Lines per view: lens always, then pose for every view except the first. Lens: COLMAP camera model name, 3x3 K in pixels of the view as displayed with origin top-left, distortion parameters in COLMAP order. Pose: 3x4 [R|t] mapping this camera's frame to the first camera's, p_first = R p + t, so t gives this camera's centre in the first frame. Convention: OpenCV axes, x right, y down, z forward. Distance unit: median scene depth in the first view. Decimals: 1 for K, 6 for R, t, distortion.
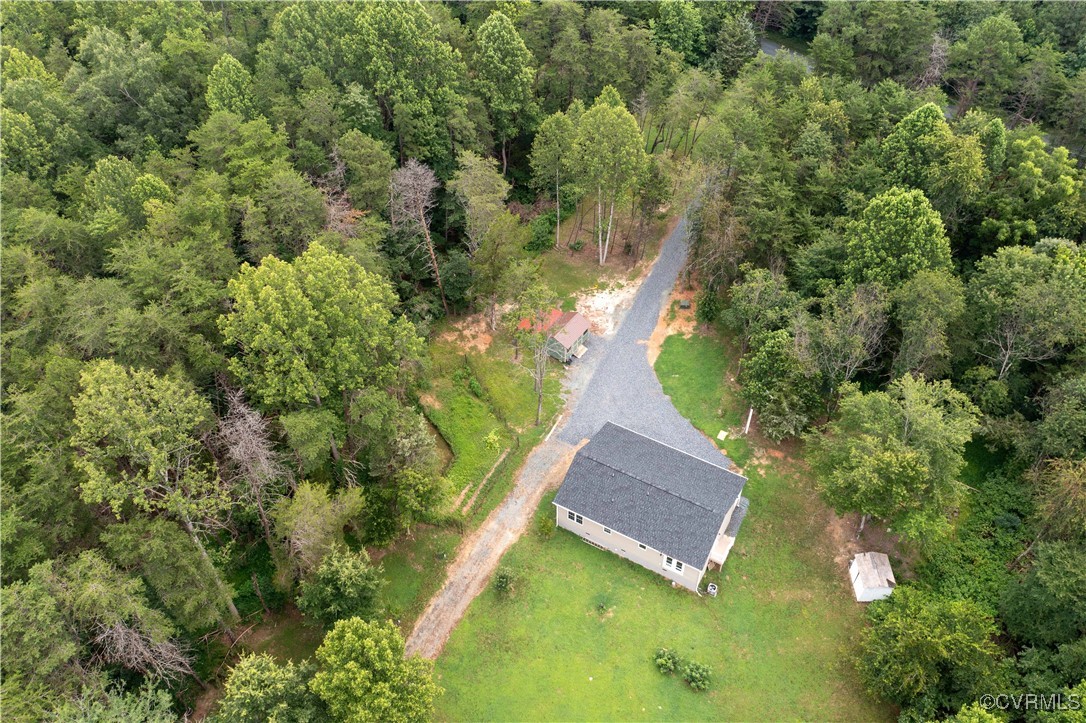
lens RADIAL K [[861.7, 0, 543.0], [0, 861.7, 362.3], [0, 0, 1]] dist [-0.001806, 0.005736]
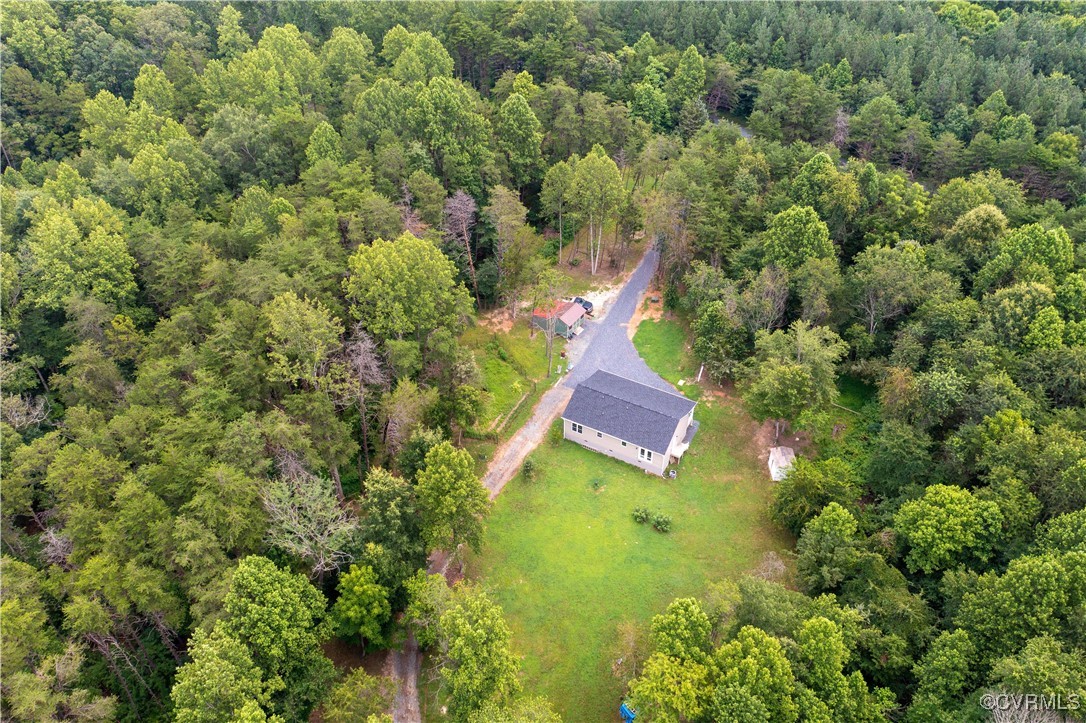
lens RADIAL K [[861.7, 0, 542.7], [0, 861.7, 360.7], [0, 0, 1]] dist [-0.001806, 0.005736]
pose [[0.999943, -0.004150, 0.009887, -0.029956], [0.005152, 0.994607, -0.103587, 0.192762], [-0.009404, 0.103632, 0.994571, -0.389766]]
